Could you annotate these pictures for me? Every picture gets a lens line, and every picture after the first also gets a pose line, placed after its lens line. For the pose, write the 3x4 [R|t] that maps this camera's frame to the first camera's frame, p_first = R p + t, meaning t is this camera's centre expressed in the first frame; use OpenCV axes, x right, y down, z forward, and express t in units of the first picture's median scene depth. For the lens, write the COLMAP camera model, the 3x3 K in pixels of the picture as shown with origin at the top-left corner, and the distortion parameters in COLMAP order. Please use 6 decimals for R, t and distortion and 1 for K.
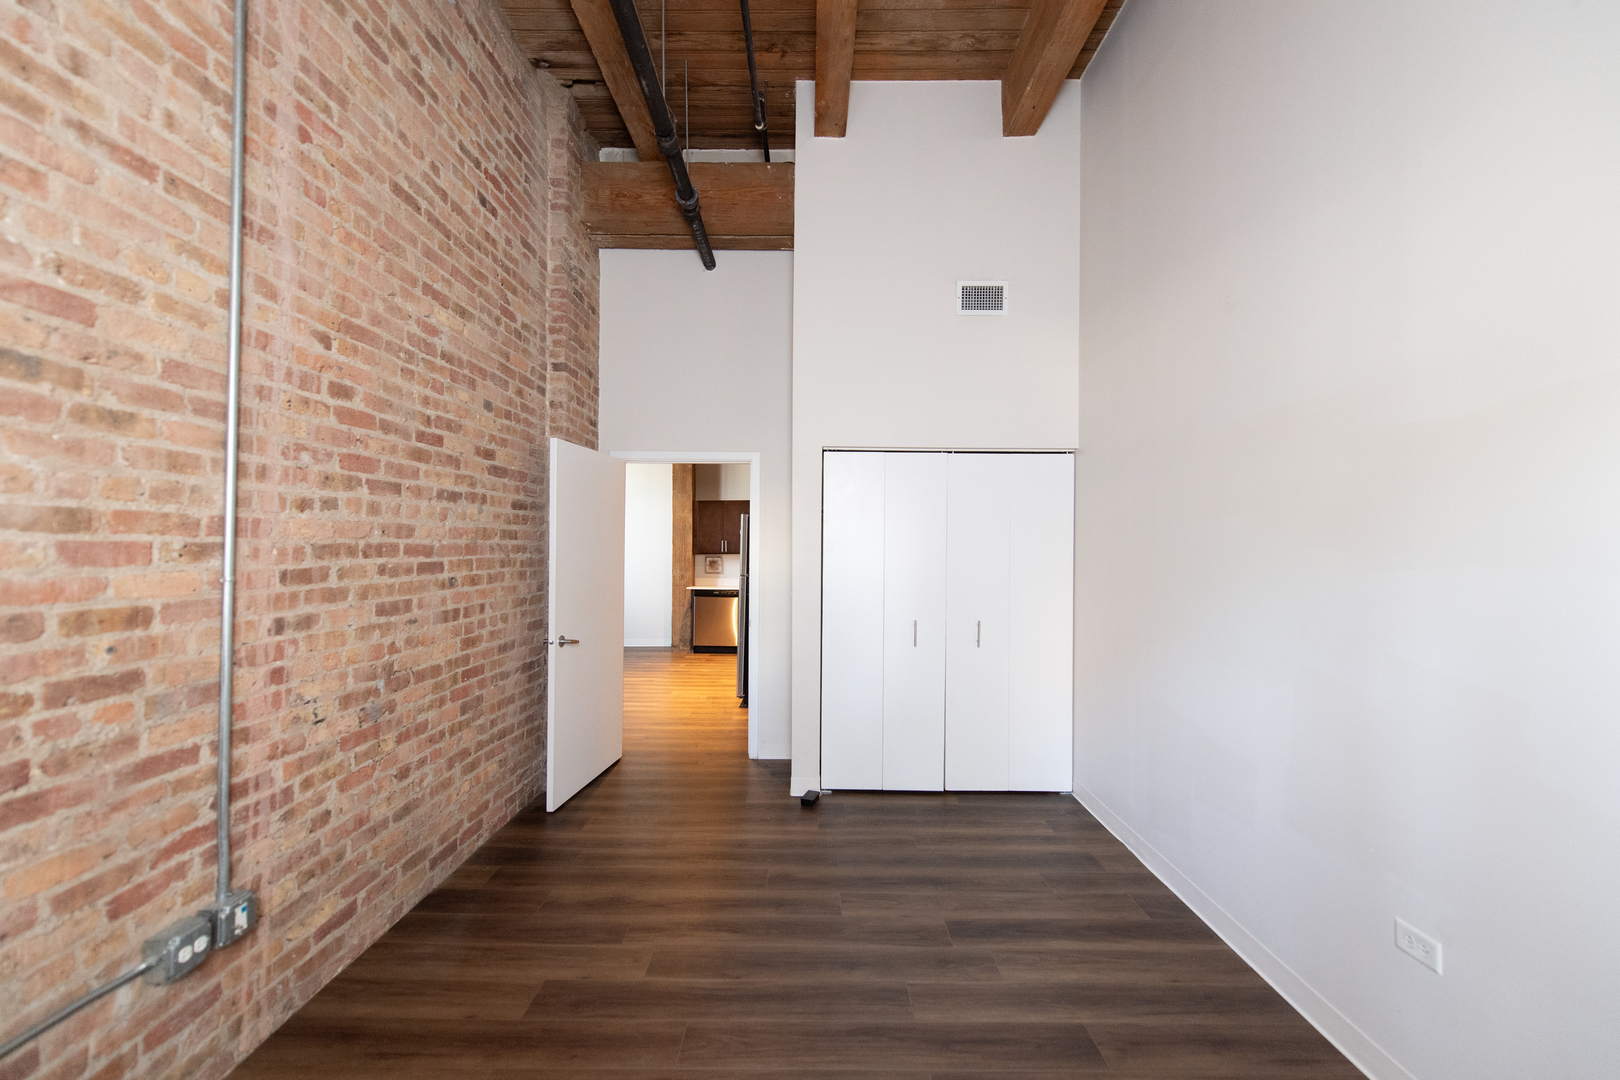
lens RADIAL K [[641.8, 0, 809.4], [0, 641.8, 542.3], [0, 0, 1]] dist [0.001445, -0.000130]
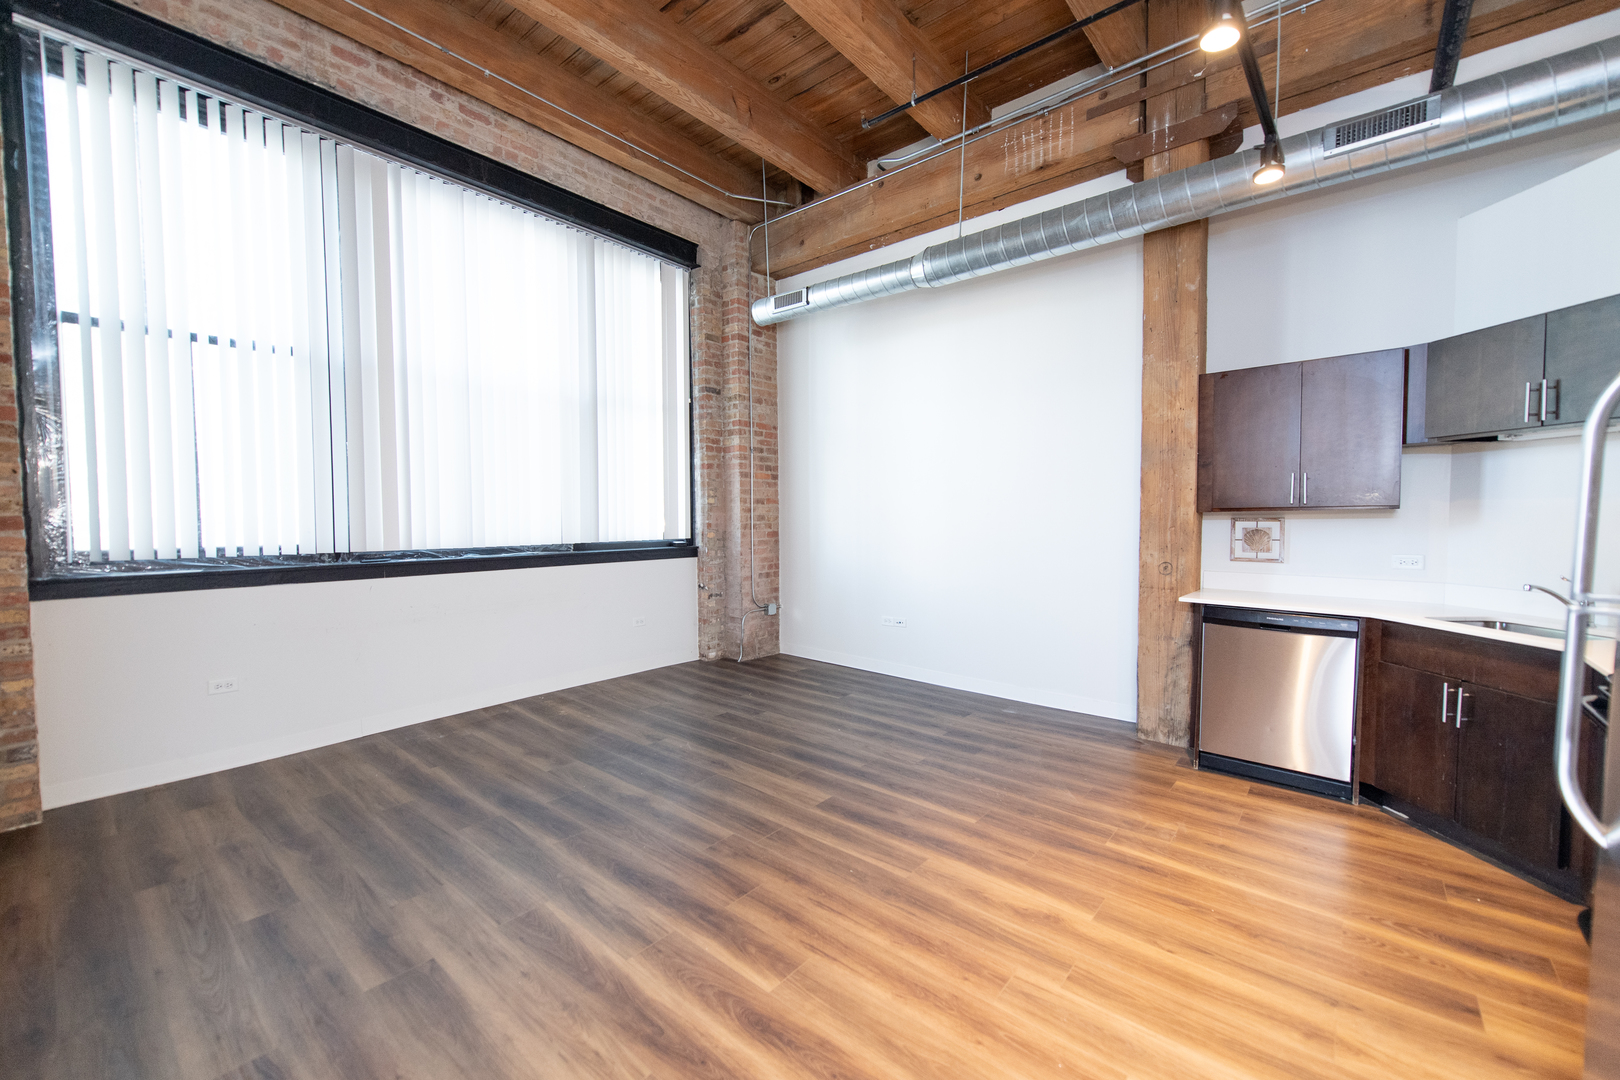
lens RADIAL K [[641.8, 0, 809.4], [0, 641.8, 535.6], [0, 0, 1]] dist [0.001445, -0.000130]
pose [[0.770510, 0.022004, -0.637048, -0.113410], [0.010058, 0.998860, 0.046667, 0.011835], [0.637348, -0.042365, 0.769410, 0.542797]]
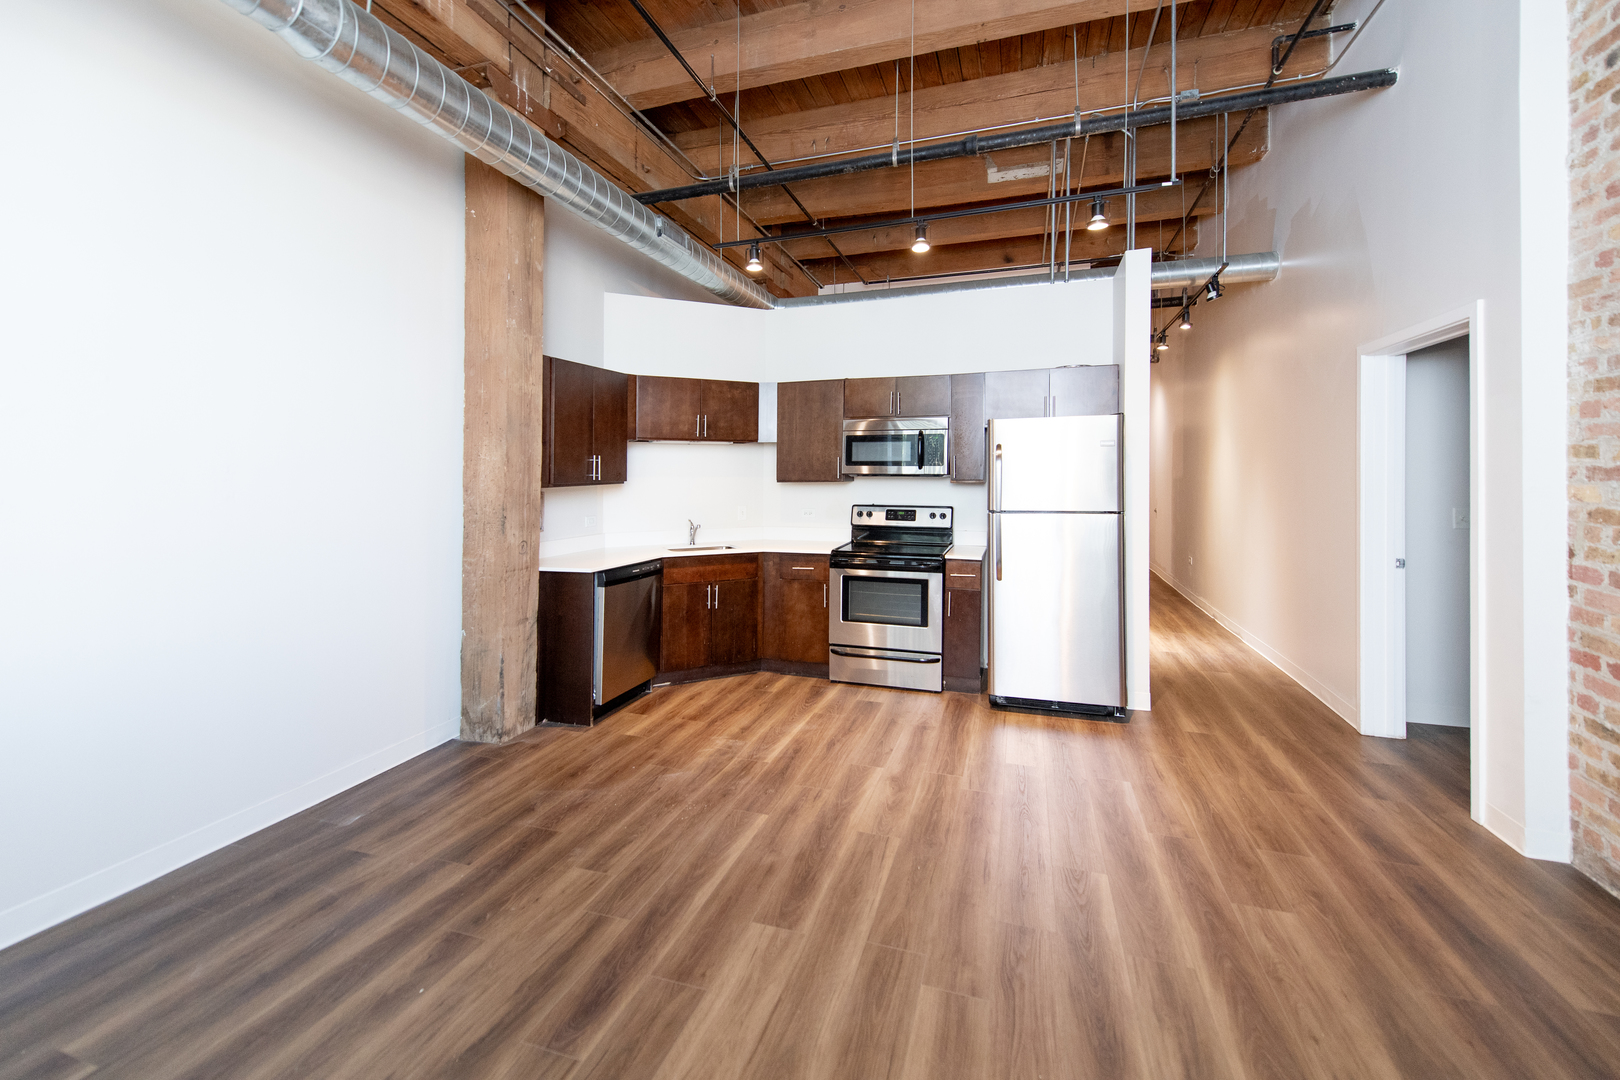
lens RADIAL K [[641.8, 0, 821.5], [0, 641.8, 476.1], [0, 0, 1]] dist [0.001445, -0.000130]
pose [[0.308880, -0.005758, 0.951084, -0.513999], [-0.007533, 0.999935, 0.008500, 0.006325], [-0.951071, -0.009790, 0.308816, 0.710292]]
